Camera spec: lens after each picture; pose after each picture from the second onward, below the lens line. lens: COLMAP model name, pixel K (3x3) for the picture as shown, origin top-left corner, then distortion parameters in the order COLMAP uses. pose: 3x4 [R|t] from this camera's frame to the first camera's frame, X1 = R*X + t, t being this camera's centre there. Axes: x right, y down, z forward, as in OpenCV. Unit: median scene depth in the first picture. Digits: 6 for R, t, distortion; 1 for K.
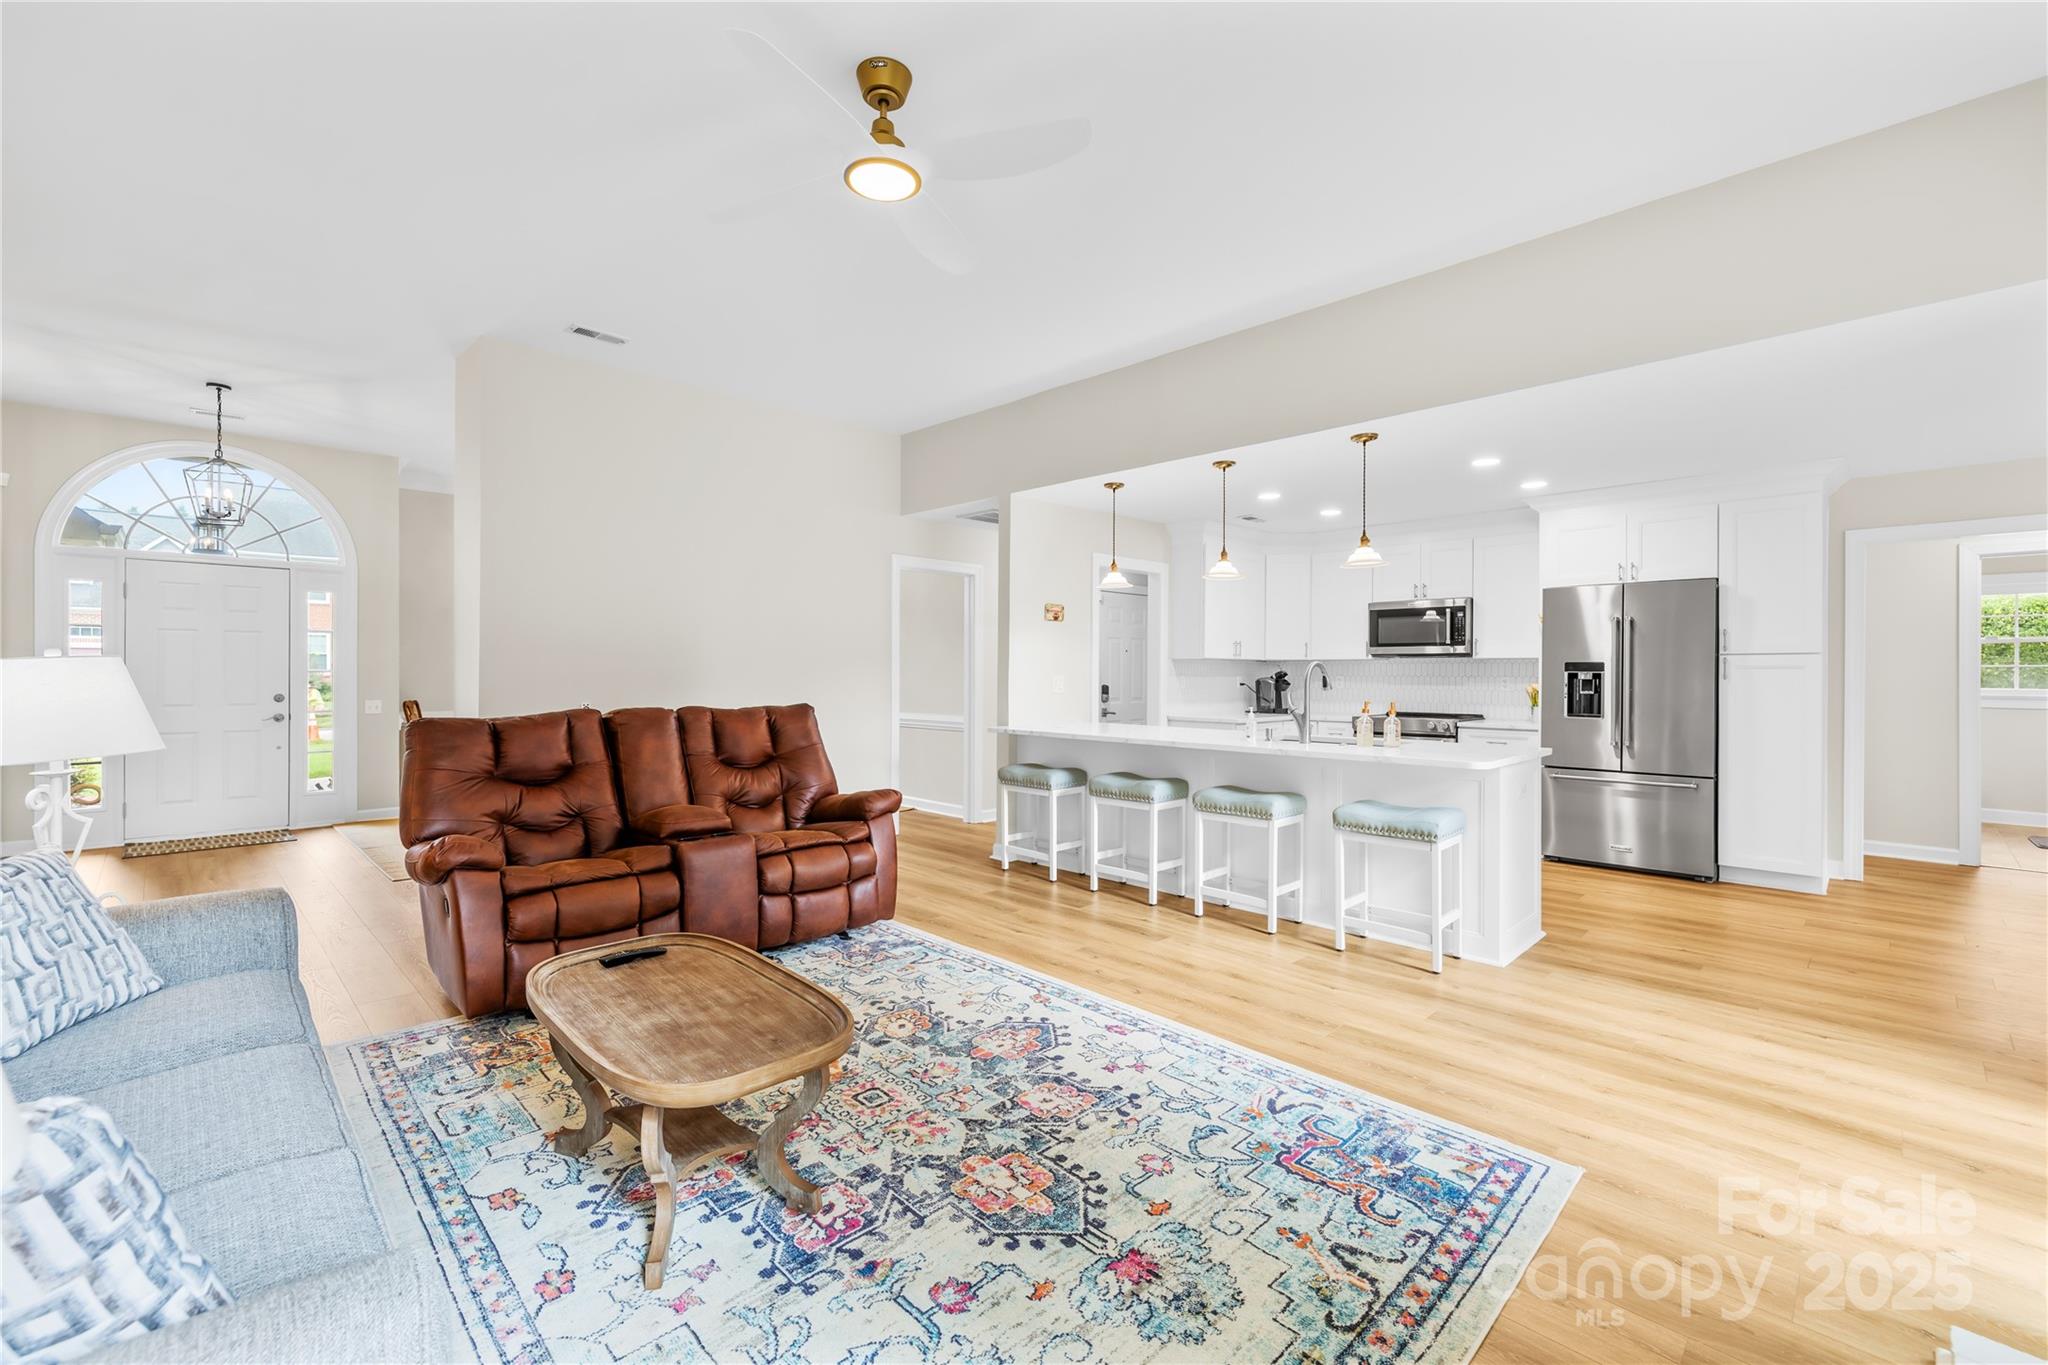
lens RADIAL K [[866.0, 0, 1018.3], [0, 866.0, 676.5], [0, 0, 1]] dist [-0.000817, 0.000588]
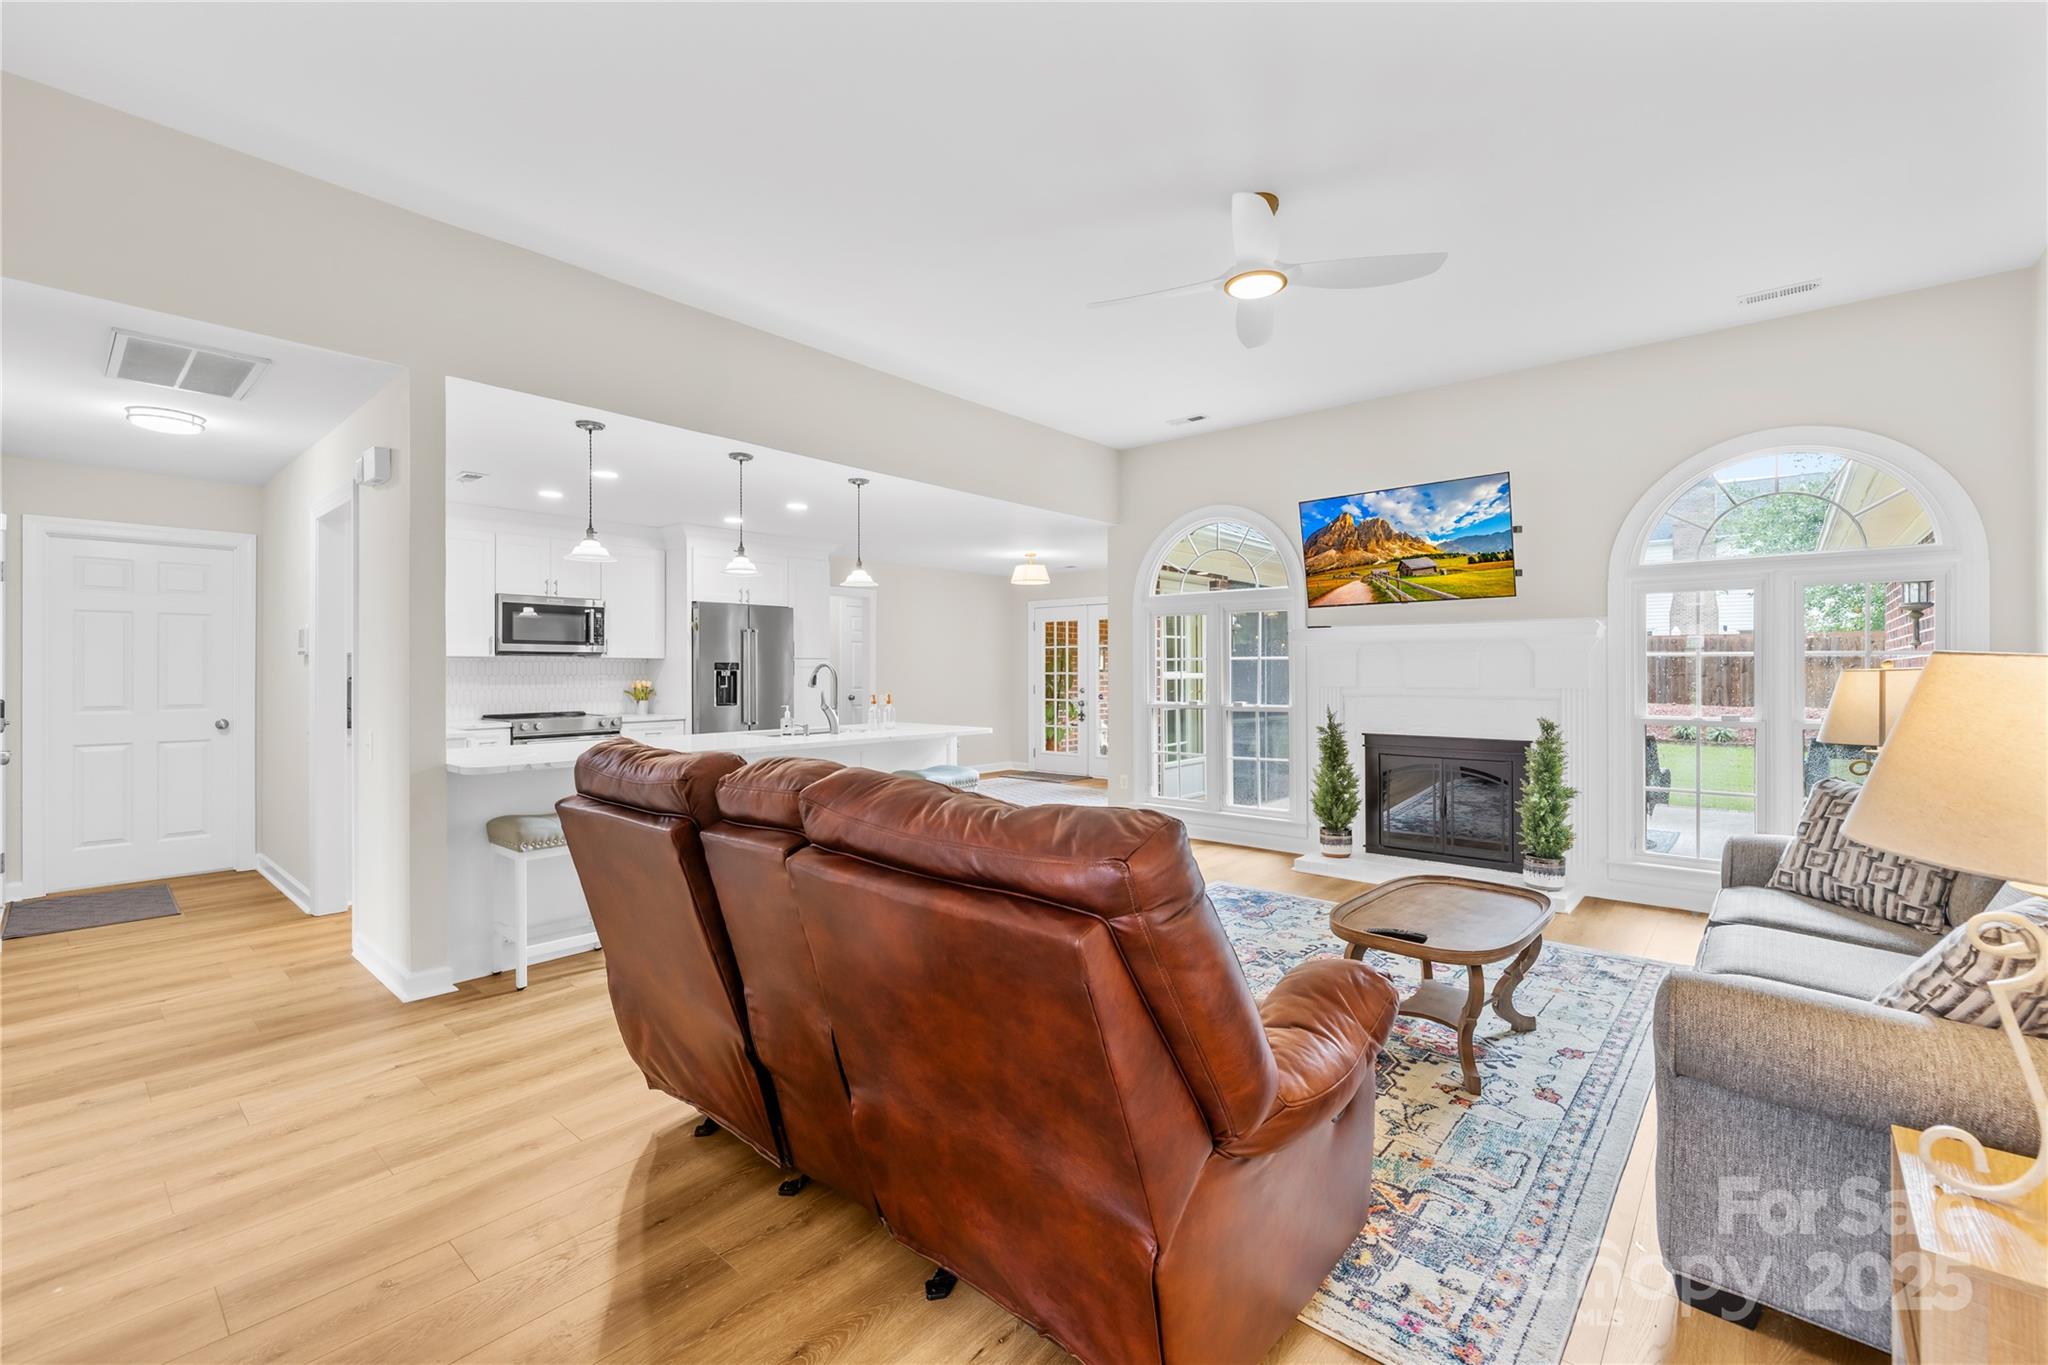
lens RADIAL K [[866.0, 0, 1011.7], [0, 866.0, 661.6], [0, 0, 1]] dist [-0.000817, 0.000588]
pose [[-0.071175, 0.005311, 0.997450, -1.425629], [0.010799, 0.999931, -0.004553, -0.015998], [-0.997405, 0.010448, -0.071228, 1.481019]]
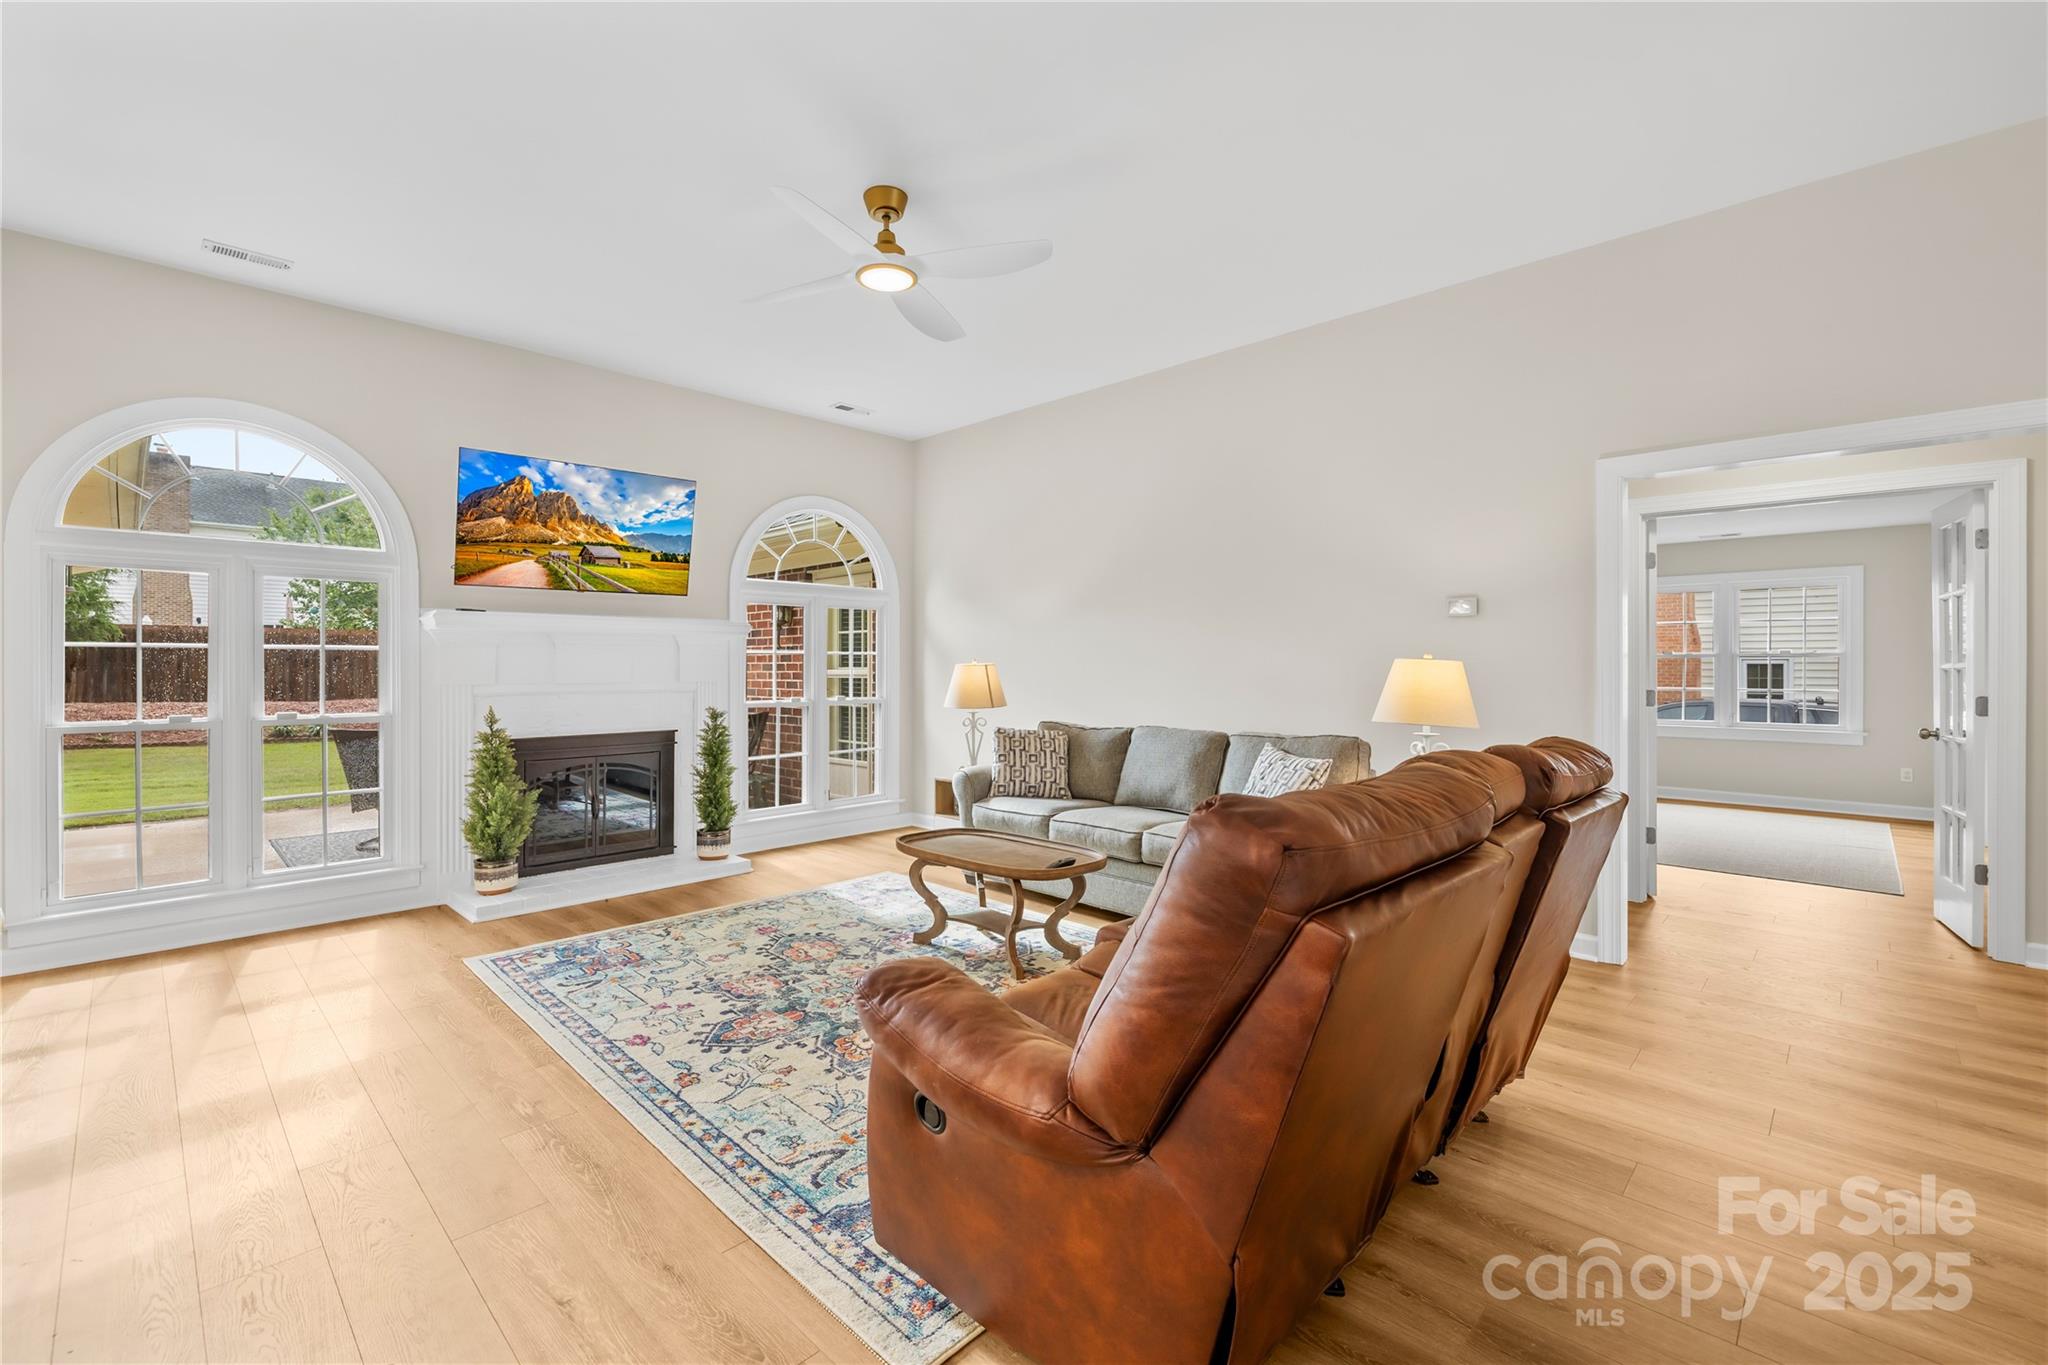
lens RADIAL K [[866.0, 0, 1015.9], [0, 866.0, 659.8], [0, 0, 1]] dist [-0.000817, 0.000588]
pose [[-0.999857, -0.004643, -0.016242, -0.334417], [-0.004716, 0.999979, 0.004489, -0.019244], [0.016220, 0.004565, -0.999858, 2.317778]]
